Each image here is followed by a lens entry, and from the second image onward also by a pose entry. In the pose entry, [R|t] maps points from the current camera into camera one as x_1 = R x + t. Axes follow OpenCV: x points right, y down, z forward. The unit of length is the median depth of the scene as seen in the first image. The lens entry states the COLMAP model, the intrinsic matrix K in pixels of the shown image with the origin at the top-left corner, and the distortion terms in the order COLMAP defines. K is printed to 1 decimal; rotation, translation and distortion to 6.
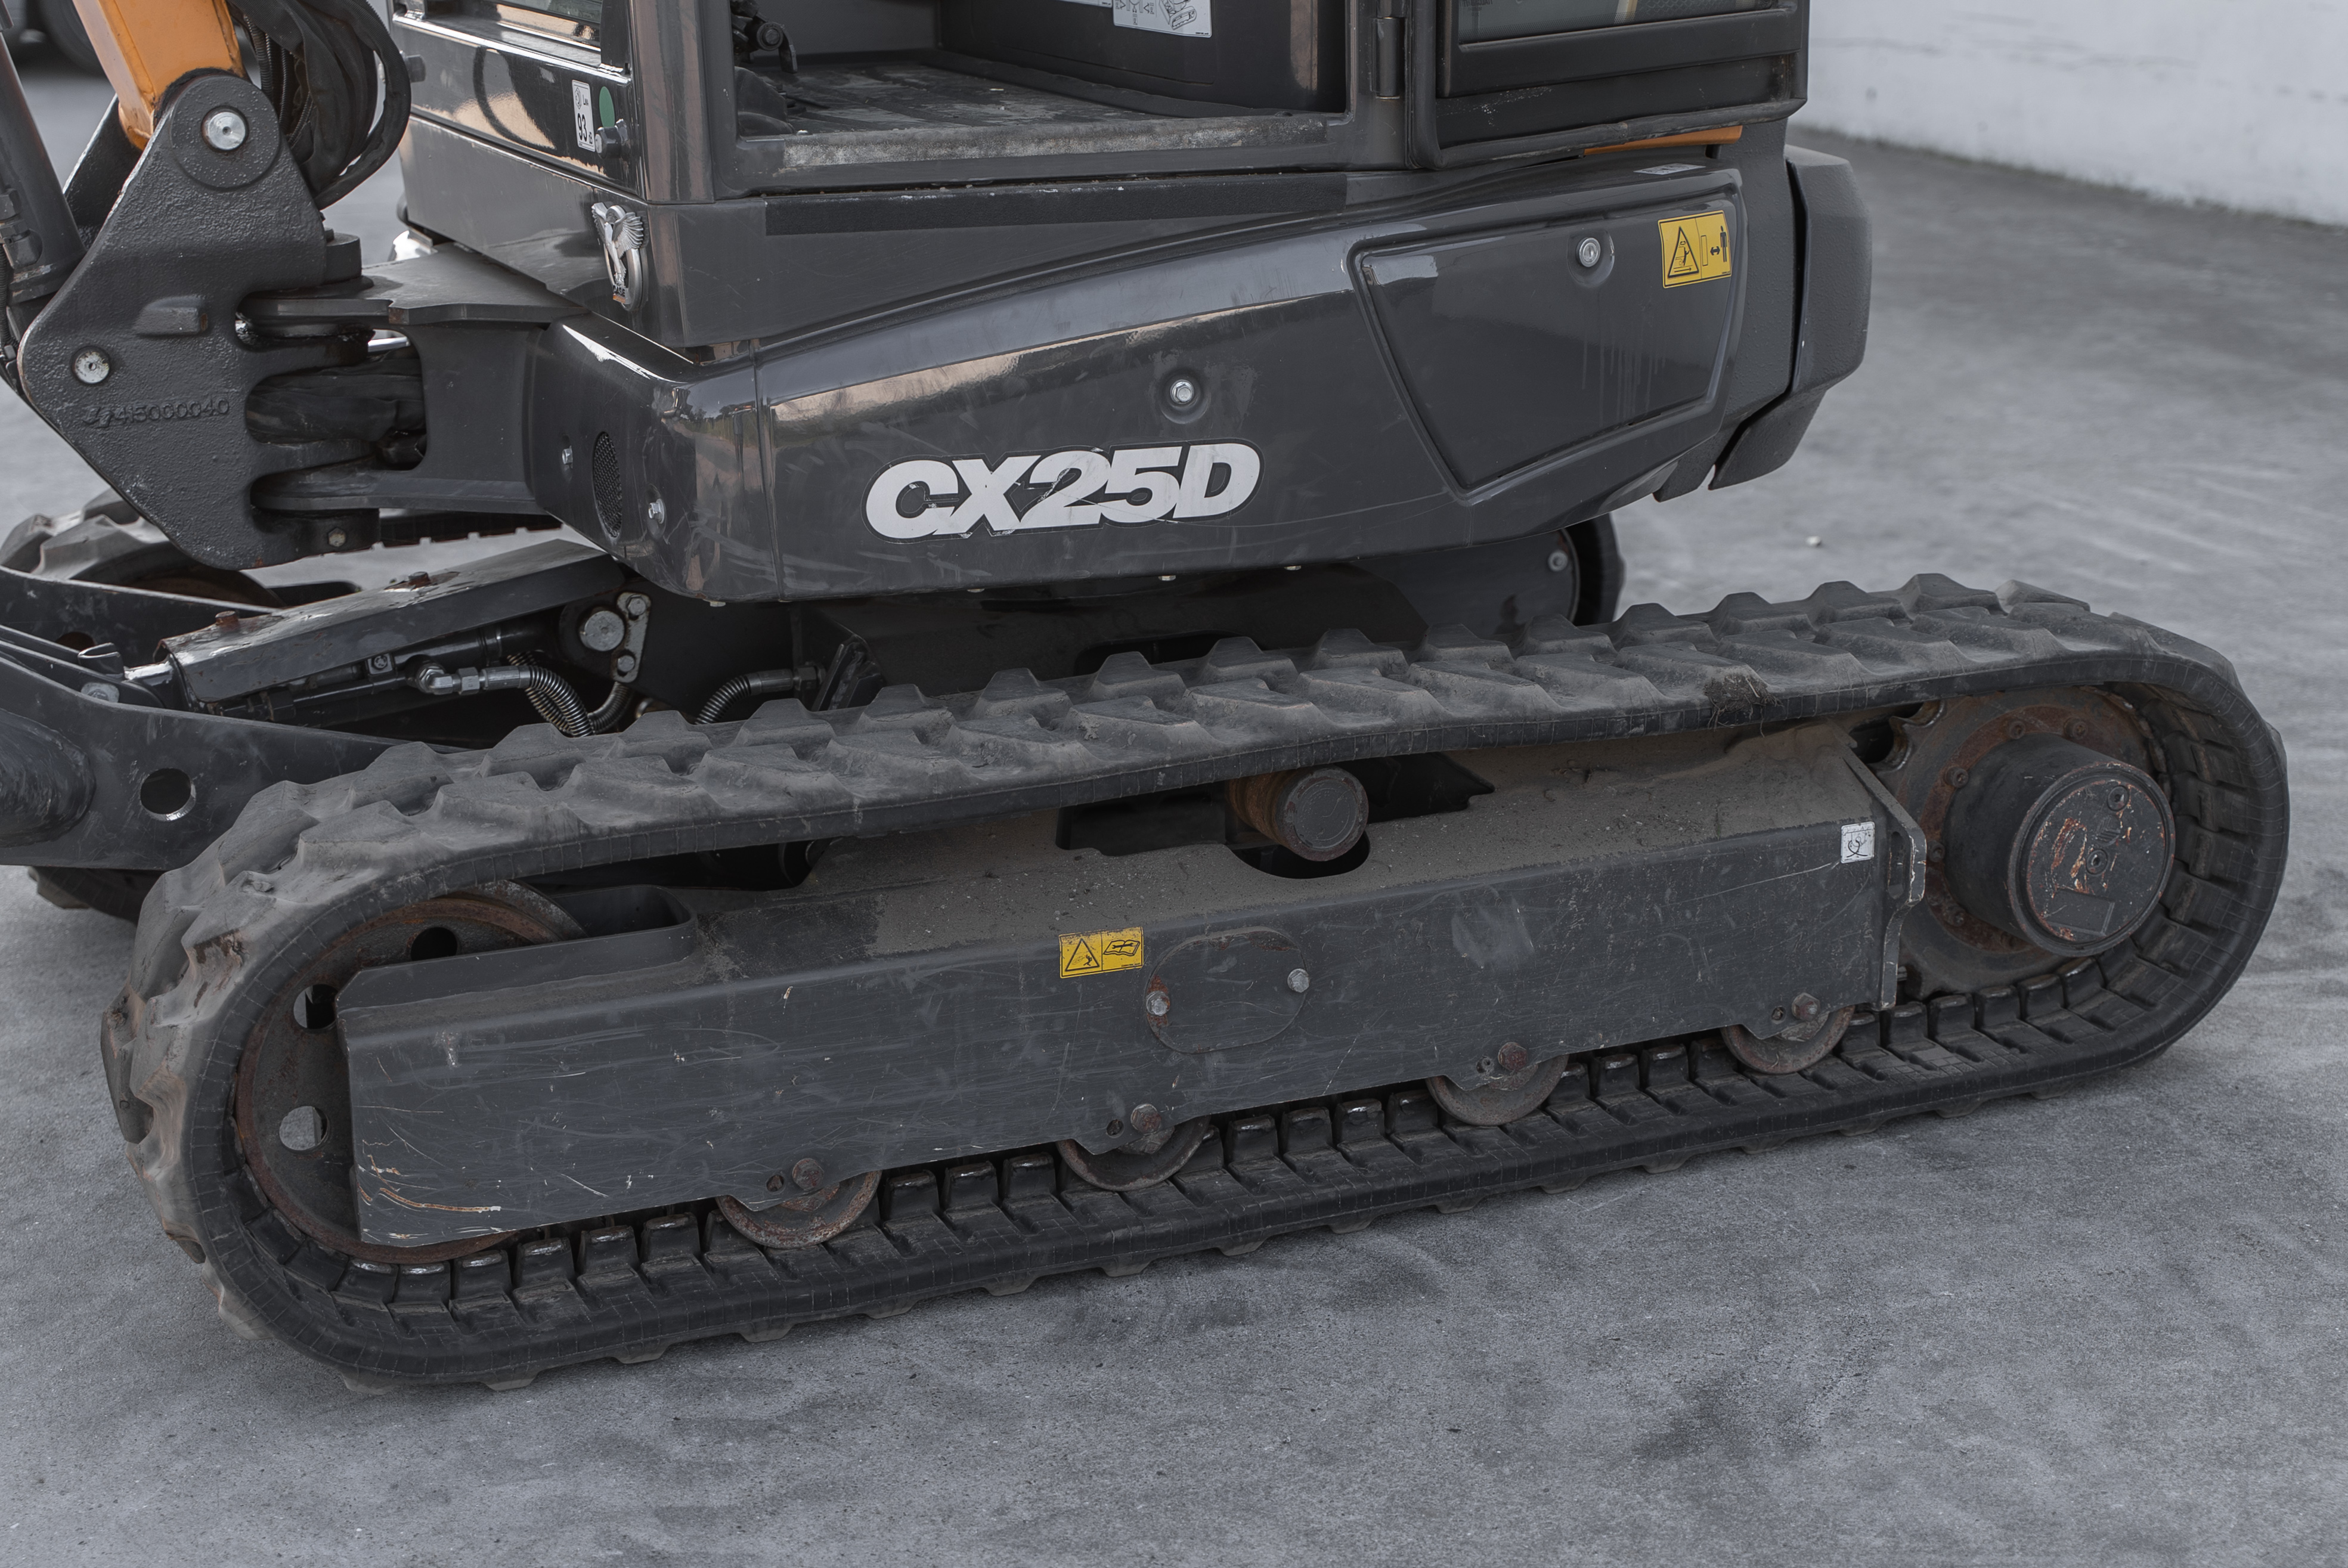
lens RADIAL K [[3635.0, 0, 1174.0], [0, 3635.0, 784.0], [0, 0, 1]] dist [-0.010708, -0.047096]
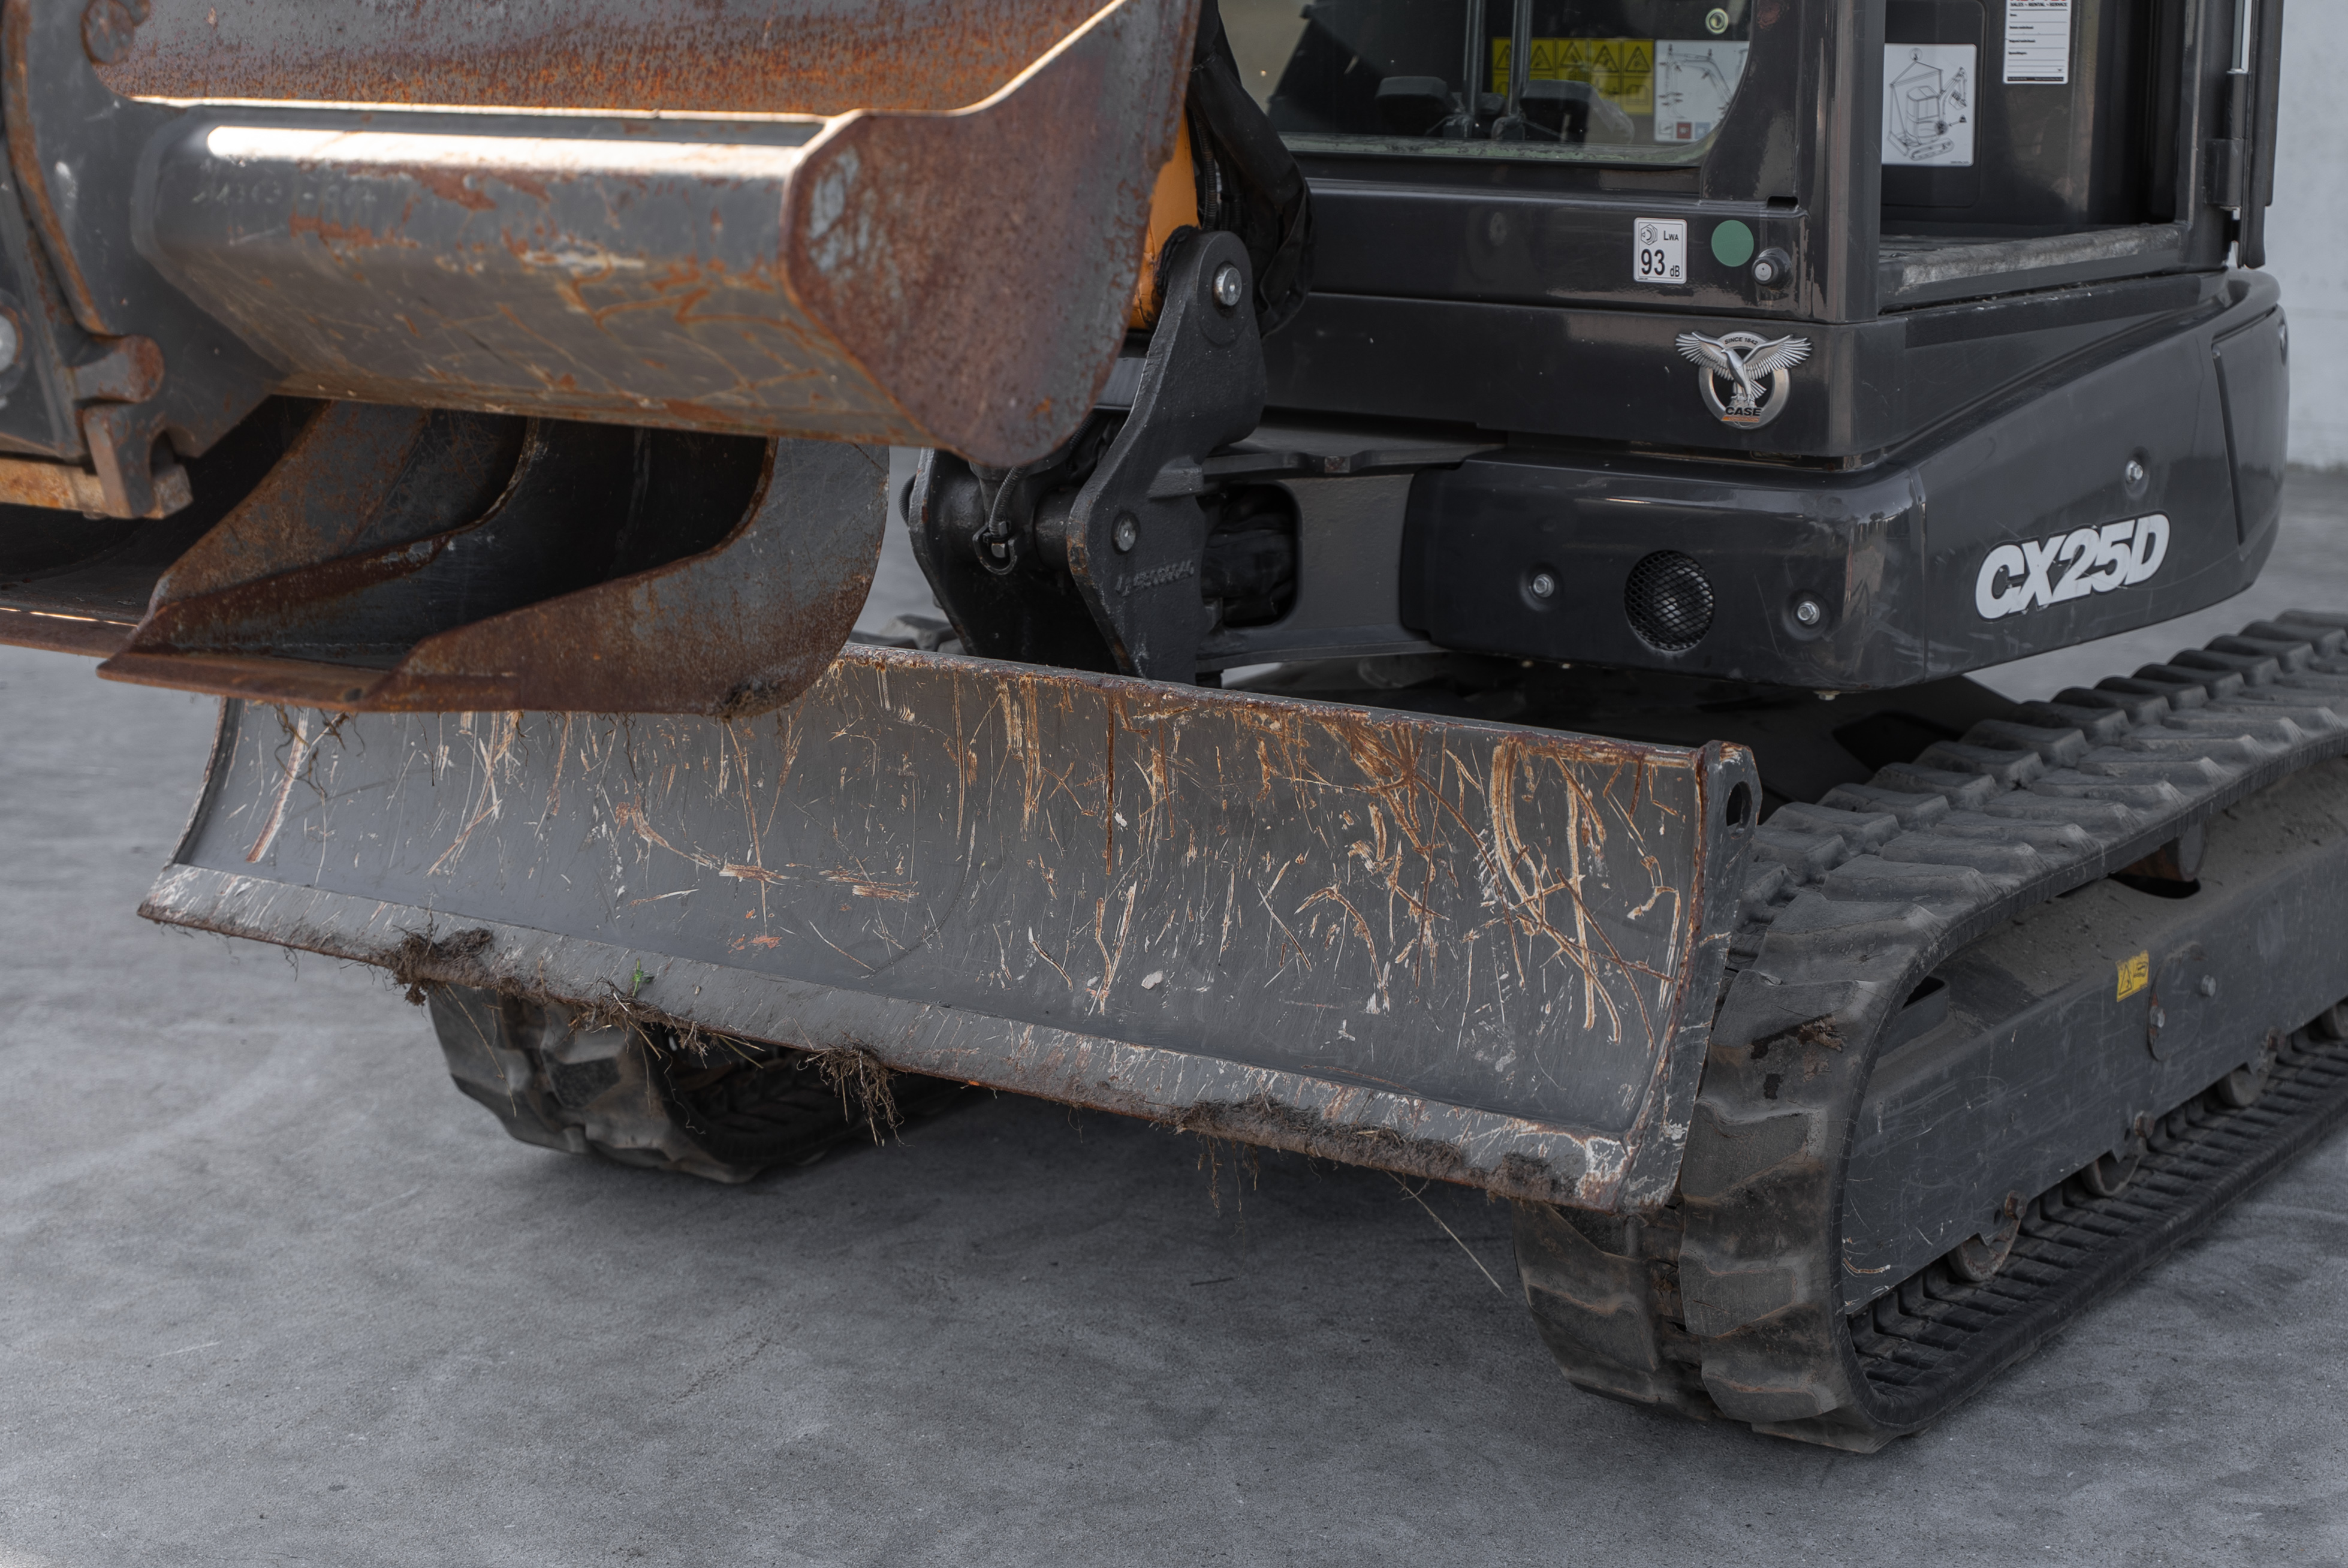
lens RADIAL K [[3969.0, 0, 1123.0], [0, 3969.0, 863.2], [0, 0, 1]] dist [0.035660, -0.404366]
pose [[0.867723, -0.113543, 0.483906, -0.884434], [0.137163, 0.990456, -0.013556, -0.013816], [-0.477748, 0.078137, 0.875015, 0.080357]]
